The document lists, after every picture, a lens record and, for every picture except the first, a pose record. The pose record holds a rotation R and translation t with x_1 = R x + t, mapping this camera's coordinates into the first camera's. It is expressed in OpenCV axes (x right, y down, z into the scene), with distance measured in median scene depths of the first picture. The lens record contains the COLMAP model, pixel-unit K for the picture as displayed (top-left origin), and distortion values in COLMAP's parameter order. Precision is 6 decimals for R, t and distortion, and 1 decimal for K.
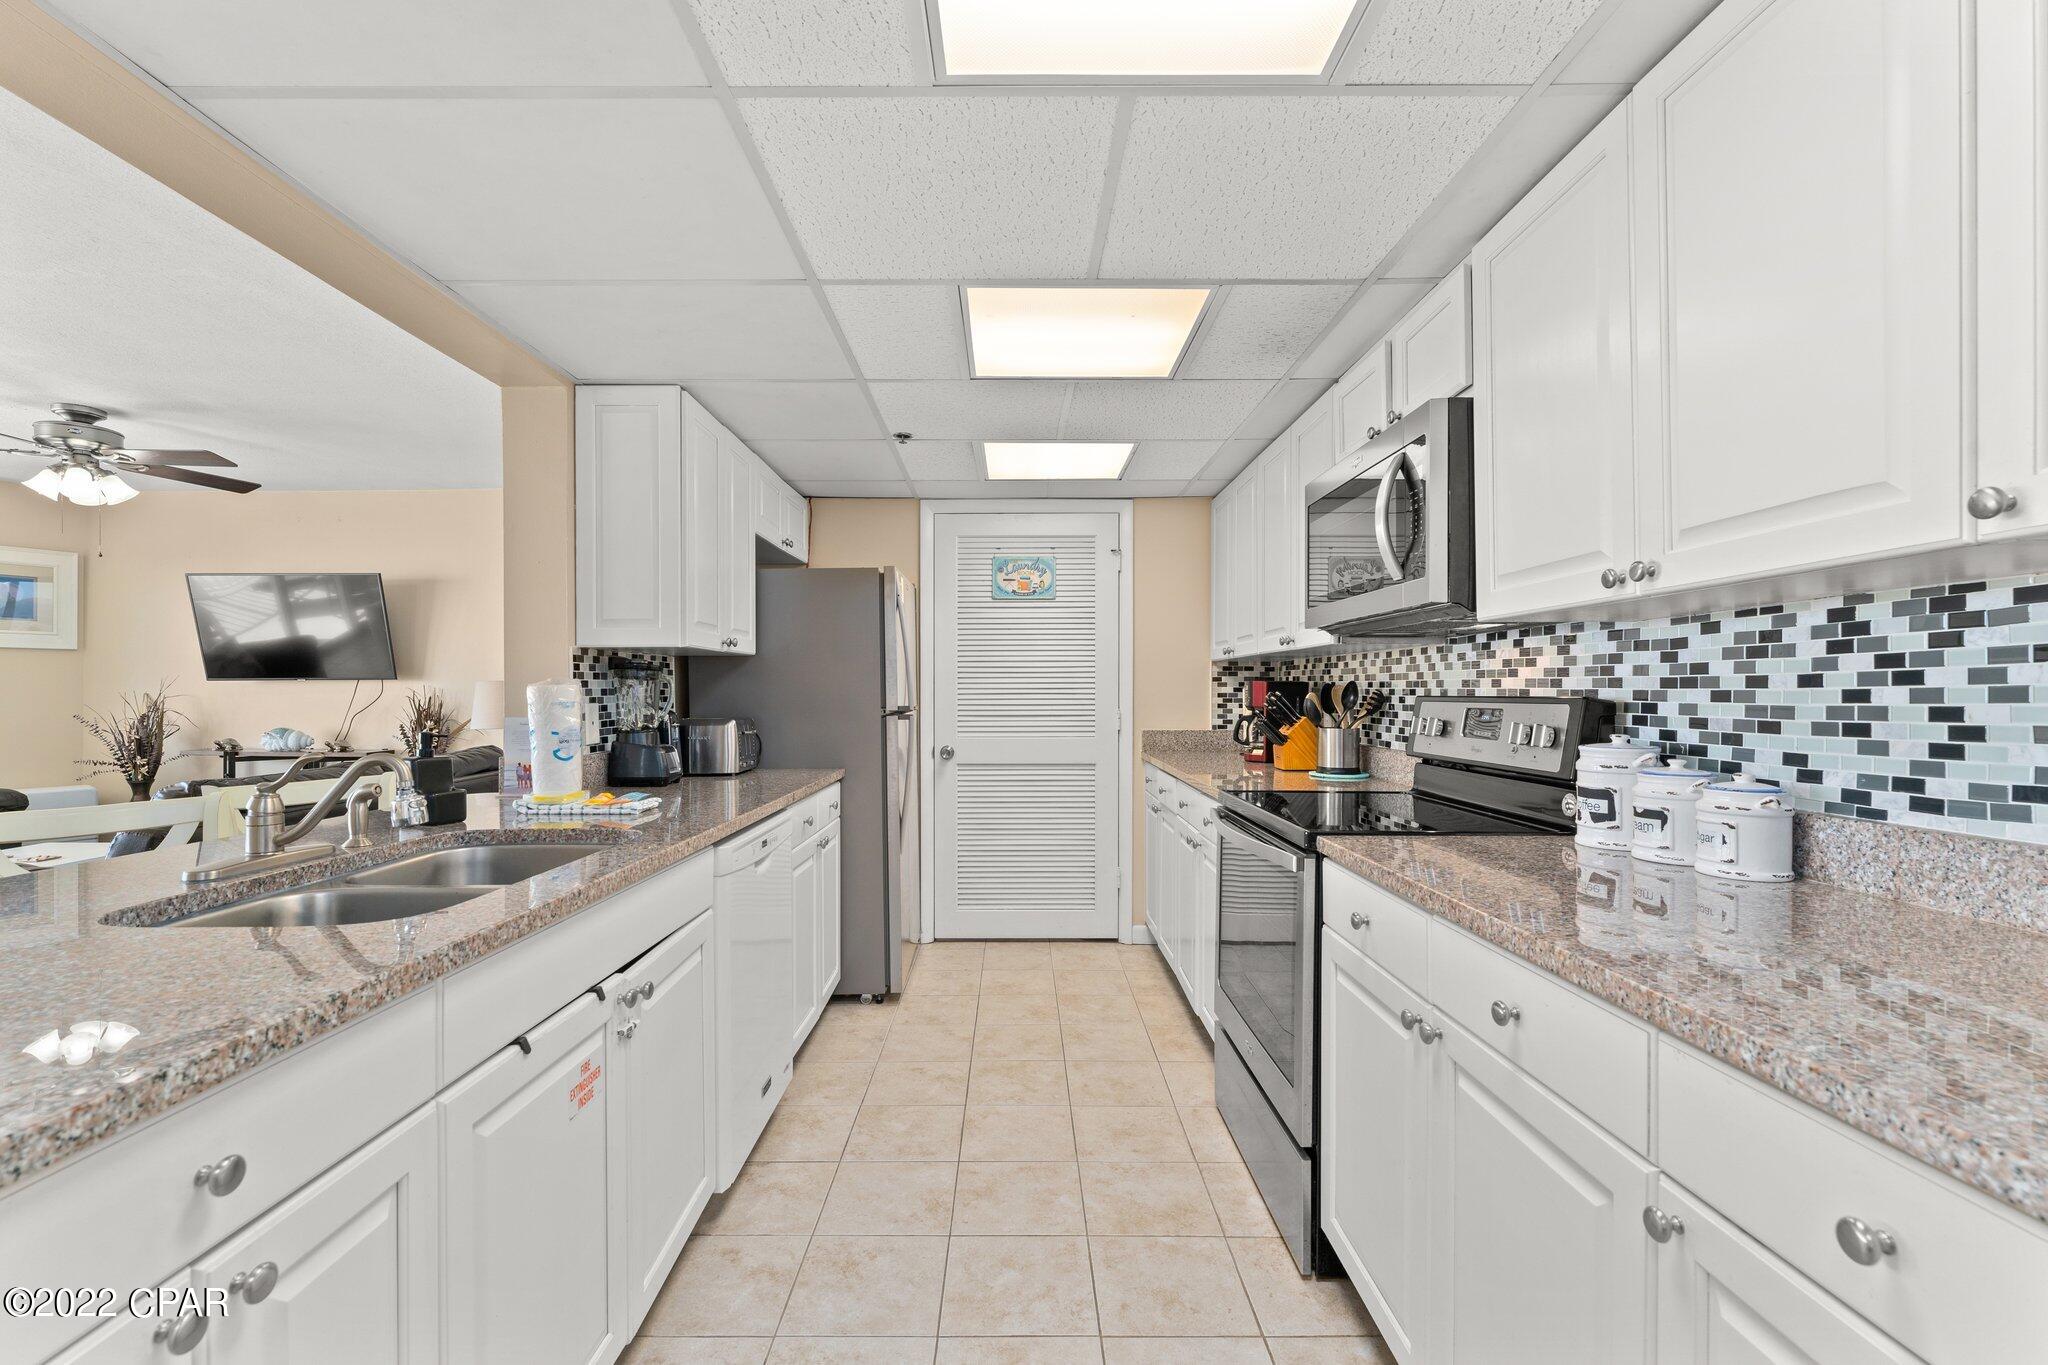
lens RADIAL K [[871.2, 0, 1018.7], [0, 871.2, 695.1], [0, 0, 1]] dist [-0.000720, 0.000221]
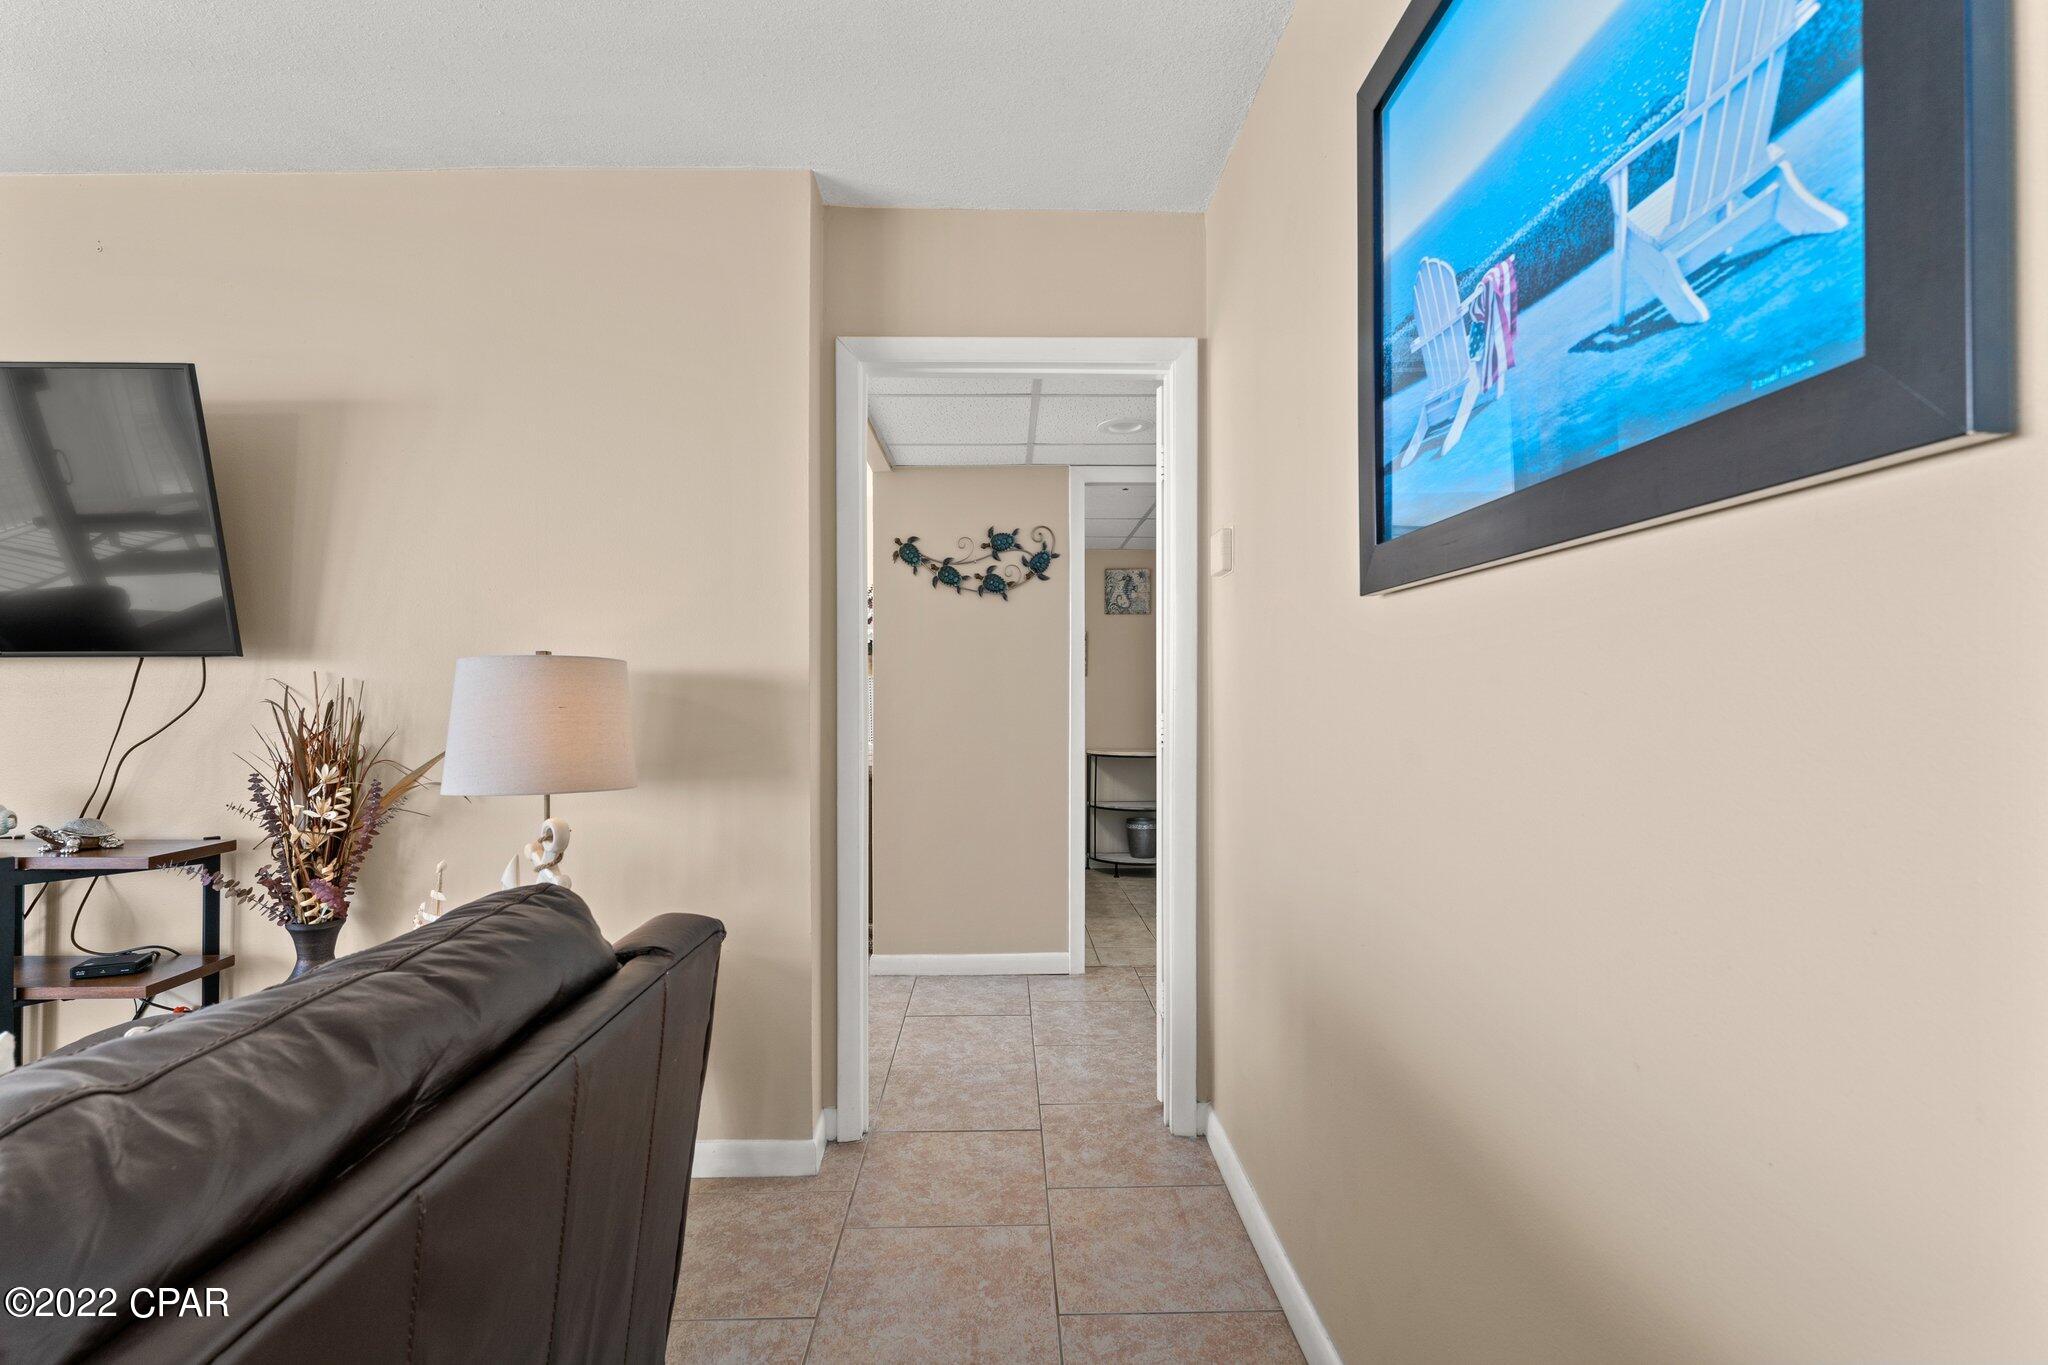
lens RADIAL K [[960.6, 0, 1024.0], [0, 960.6, 682.5], [0, 0, 1]] dist [-0.002593, -0.000477]
pose [[0.999869, -0.001757, 0.016076, -1.059968], [0.002004, 0.999880, -0.015339, 0.001311], [-0.016047, 0.015370, 0.999753, 1.610227]]
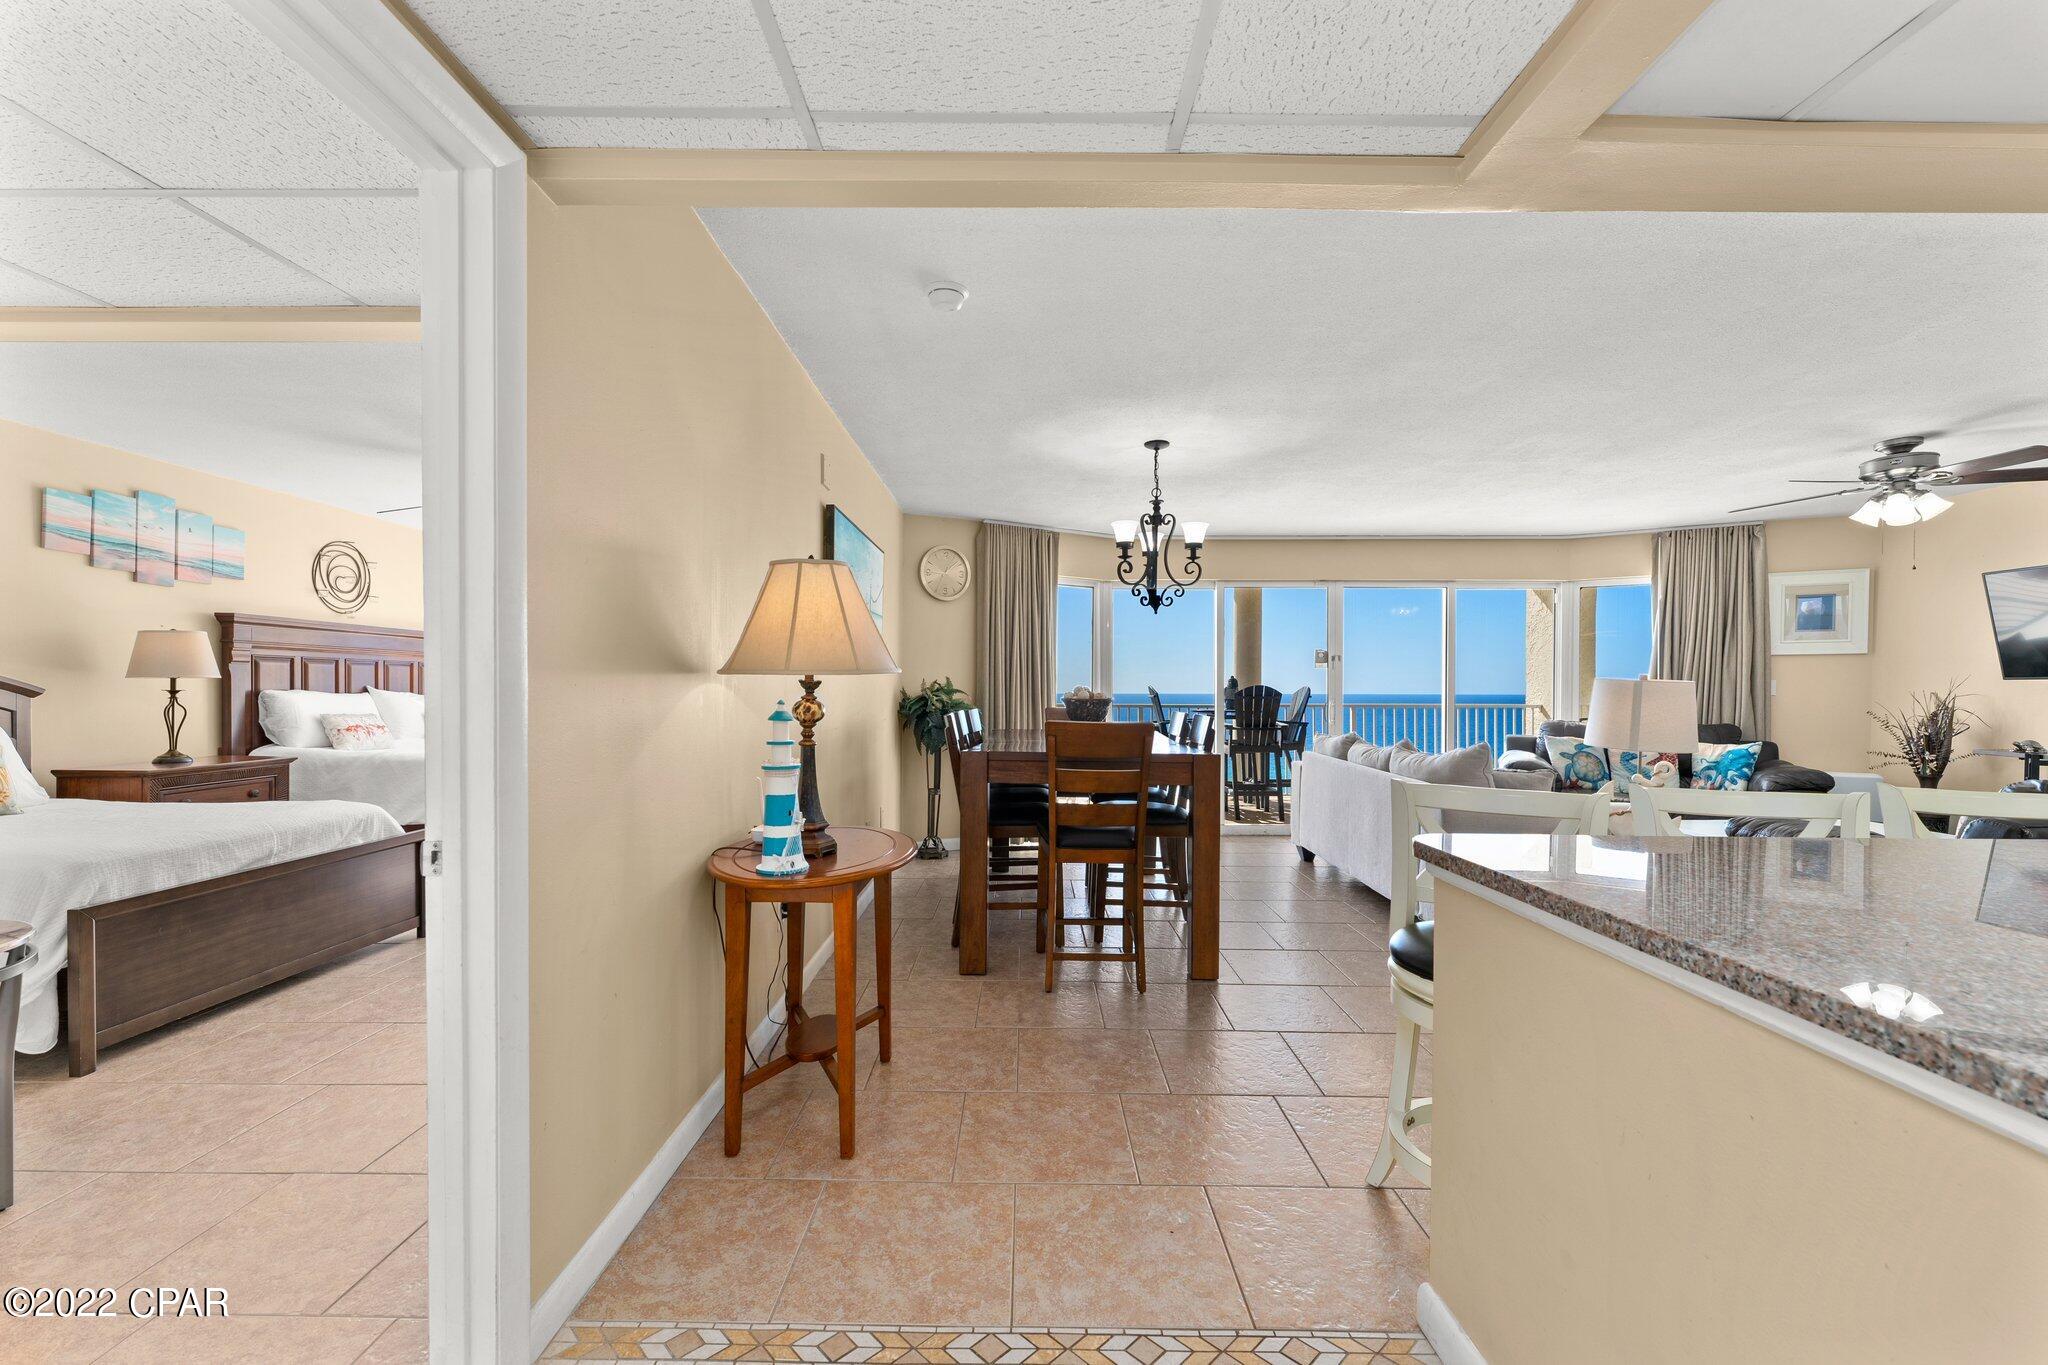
lens RADIAL K [[829.1, 0, 1020.1], [0, 829.1, 694.4], [0, 0, 1]] dist [0.000766, -0.000137]
pose [[-0.010319, 0.007363, -0.999920, 0.029487], [-0.006022, 0.999954, 0.007426, -0.001536], [0.999929, 0.006098, -0.010275, -0.257225]]
